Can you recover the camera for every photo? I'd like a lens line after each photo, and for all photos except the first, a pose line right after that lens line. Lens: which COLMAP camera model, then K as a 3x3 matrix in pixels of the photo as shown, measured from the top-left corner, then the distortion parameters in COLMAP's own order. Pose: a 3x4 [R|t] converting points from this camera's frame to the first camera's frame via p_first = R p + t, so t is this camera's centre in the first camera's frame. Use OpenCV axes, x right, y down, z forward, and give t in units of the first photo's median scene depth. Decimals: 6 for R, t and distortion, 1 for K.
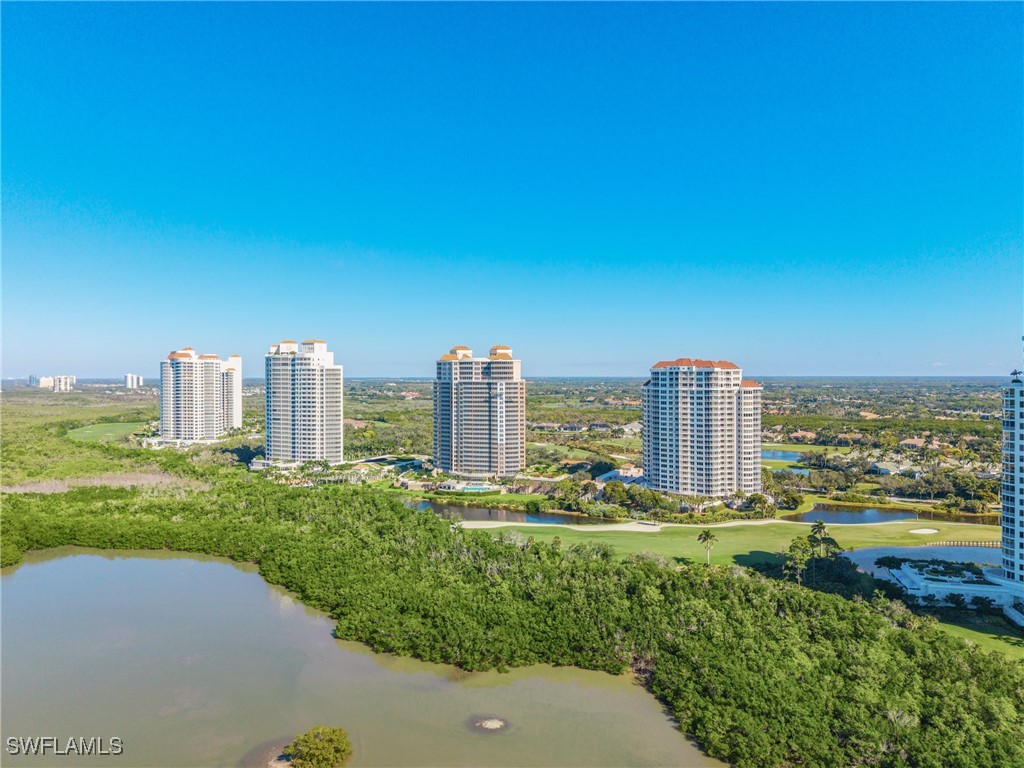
lens RADIAL K [[689.6, 0, 503.0], [0, 689.6, 385.2], [0, 0, 1]] dist [0.024372, -0.025111]
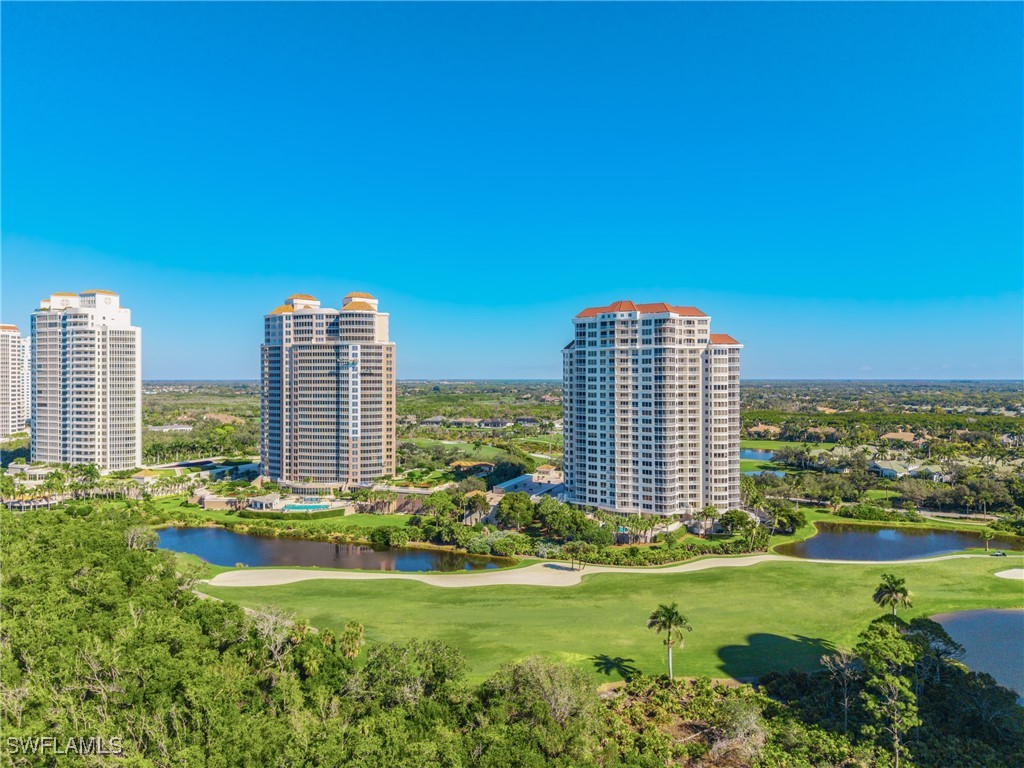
lens RADIAL K [[689.6, 0, 518.6], [0, 689.6, 379.4], [0, 0, 1]] dist [0.024372, -0.025111]
pose [[0.994940, 0.003470, 0.100407, 0.093730], [-0.002106, 0.999904, -0.013683, 0.040749], [-0.100445, 0.013403, 0.994852, 0.344718]]
